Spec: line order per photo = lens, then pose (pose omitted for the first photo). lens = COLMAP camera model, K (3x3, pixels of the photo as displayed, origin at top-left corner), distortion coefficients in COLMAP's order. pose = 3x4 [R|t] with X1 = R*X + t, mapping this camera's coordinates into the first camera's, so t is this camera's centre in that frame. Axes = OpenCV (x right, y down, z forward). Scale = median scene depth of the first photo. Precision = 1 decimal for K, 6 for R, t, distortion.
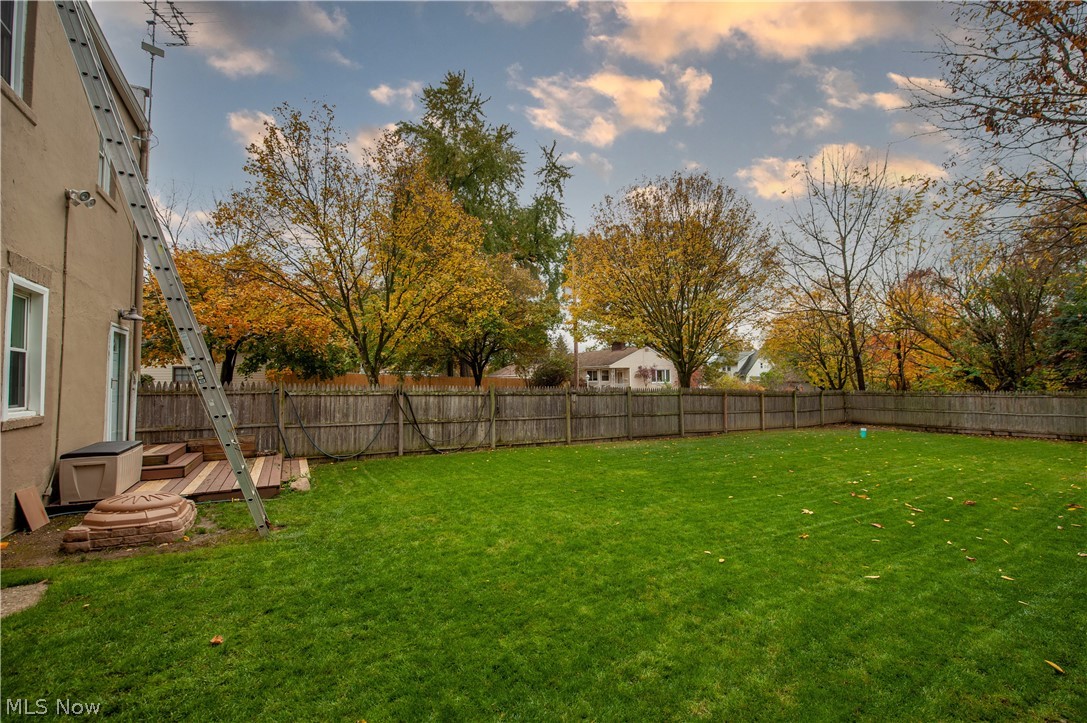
lens RADIAL K [[432.9, 0, 549.9], [0, 432.9, 361.7], [0, 0, 1]] dist [-0.016978, -0.001186]
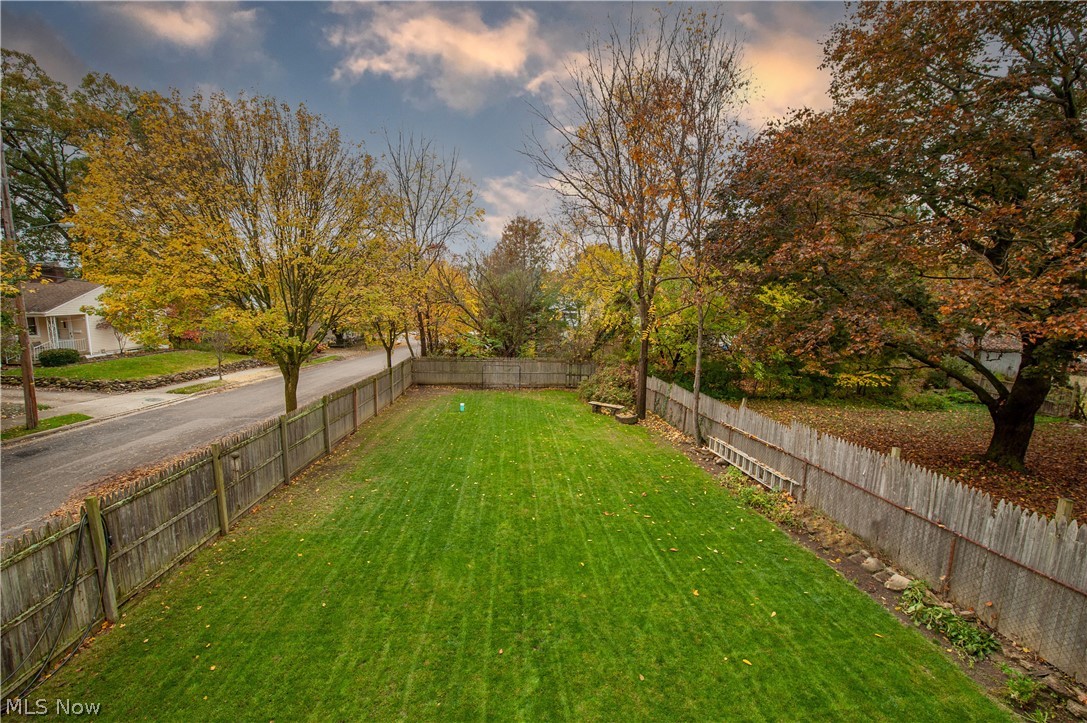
lens RADIAL K [[432.9, 0, 551.7], [0, 432.9, 369.5], [0, 0, 1]] dist [-0.016978, -0.001186]
pose [[0.428557, -0.117992, 0.895777, -0.346217], [-0.073425, 0.983609, 0.164689, -0.224937], [-0.900526, -0.136351, 0.412869, 0.395131]]
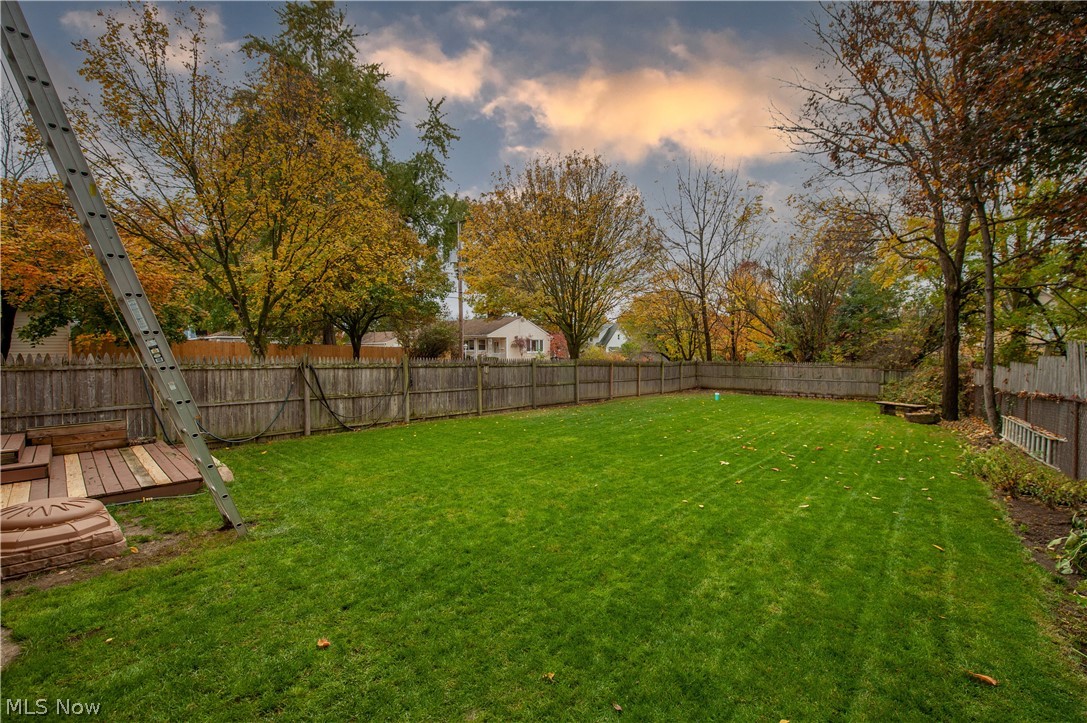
lens RADIAL K [[432.9, 0, 551.1], [0, 432.9, 361.5], [0, 0, 1]] dist [-0.016978, -0.001186]
pose [[0.948812, -0.000025, 0.315842, -0.140518], [-0.022984, 0.997343, 0.069125, -0.009653], [-0.315005, -0.072846, 0.946290, -0.001723]]
